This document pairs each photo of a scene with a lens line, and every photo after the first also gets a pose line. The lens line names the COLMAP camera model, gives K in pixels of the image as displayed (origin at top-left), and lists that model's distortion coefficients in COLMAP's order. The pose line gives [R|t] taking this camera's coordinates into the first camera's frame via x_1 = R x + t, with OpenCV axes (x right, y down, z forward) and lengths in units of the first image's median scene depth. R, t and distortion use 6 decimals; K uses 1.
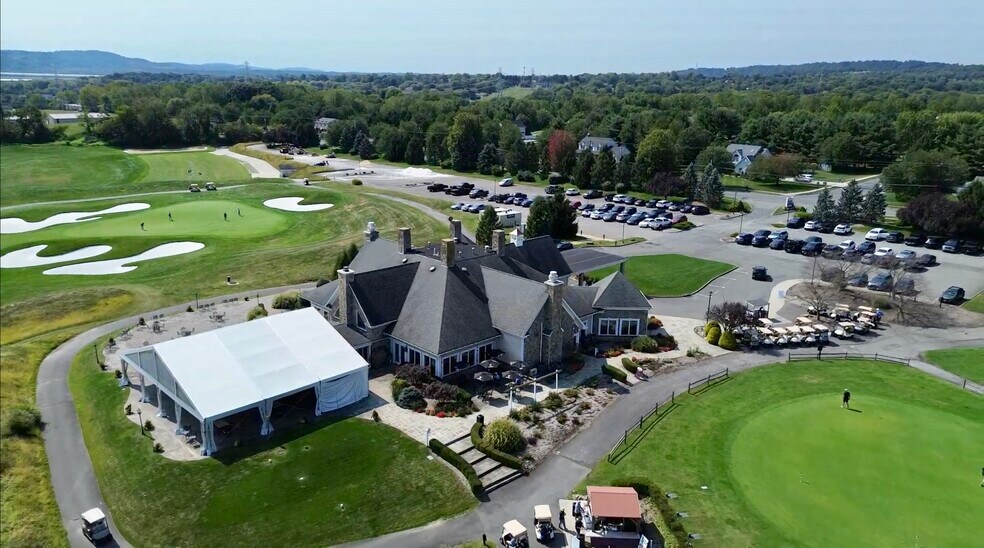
lens RADIAL K [[727.8, 0, 493.2], [0, 727.8, 265.7], [0, 0, 1]] dist [0.058464, -0.061185]
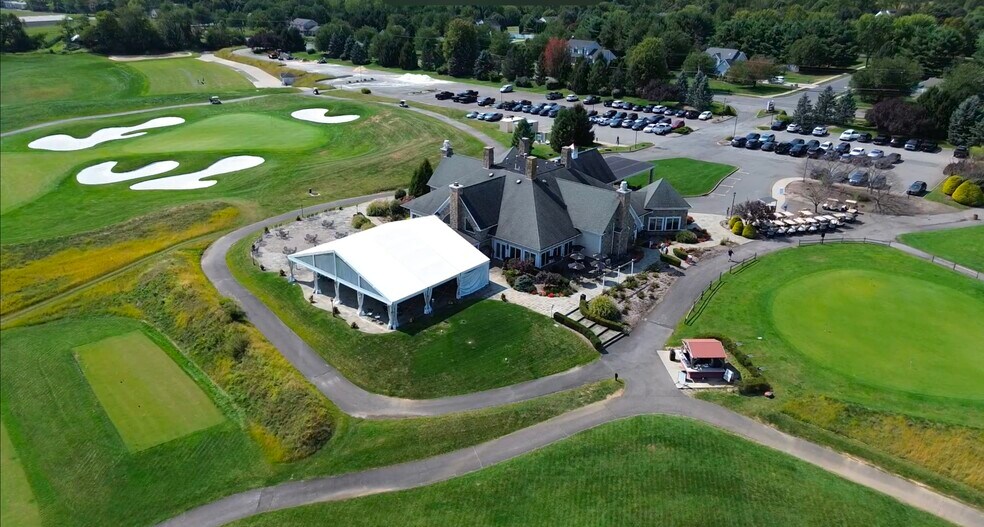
lens RADIAL K [[729.6, 0, 491.6], [0, 729.6, 247.1], [0, 0, 1]] dist [0.056350, -0.060522]
pose [[0.997324, -0.031297, 0.066070, -0.179424], [0.023192, 0.992496, 0.120058, -0.028742], [-0.069331, -0.118204, 0.990566, -0.193096]]
